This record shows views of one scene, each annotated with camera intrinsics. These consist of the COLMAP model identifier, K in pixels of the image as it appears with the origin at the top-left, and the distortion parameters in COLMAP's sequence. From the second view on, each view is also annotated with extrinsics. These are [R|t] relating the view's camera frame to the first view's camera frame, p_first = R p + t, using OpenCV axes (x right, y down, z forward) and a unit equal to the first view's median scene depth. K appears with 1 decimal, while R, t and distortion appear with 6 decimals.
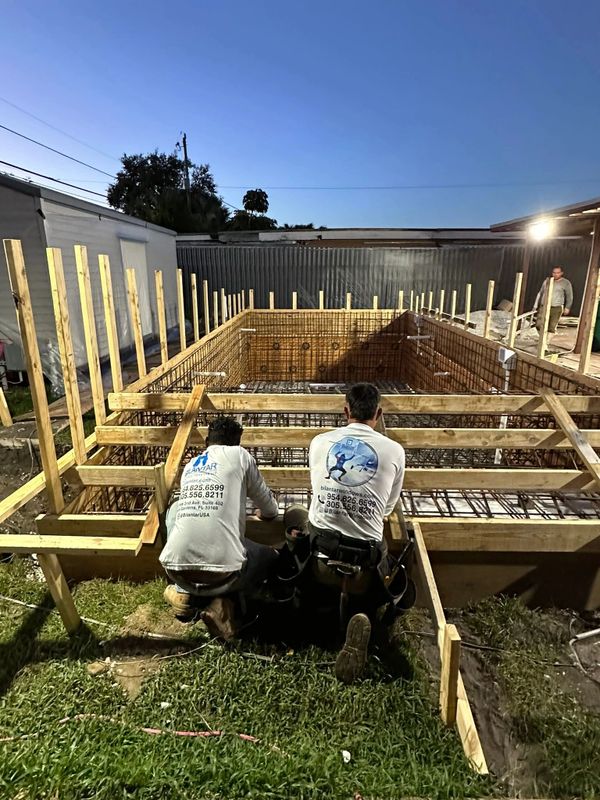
lens RADIAL K [[454.8, 0, 294.2], [0, 454.8, 396.9], [0, 0, 1]] dist [0.005323, -0.000077]
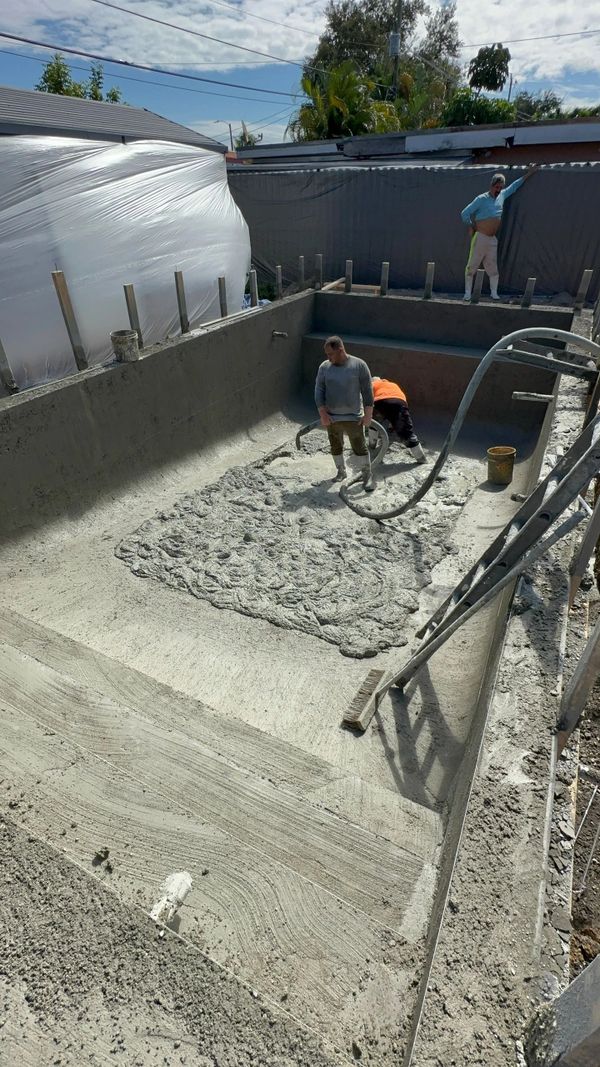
lens RADIAL K [[491.5, 0, 302.6], [0, 491.5, 540.7], [0, 0, 1]] dist [-0.001052, -0.000783]
pose [[0.900884, 0.247465, -0.356609, 0.155075], [-0.109569, 0.924607, 0.364823, -0.084204], [0.420004, -0.289590, 0.860078, 0.219302]]
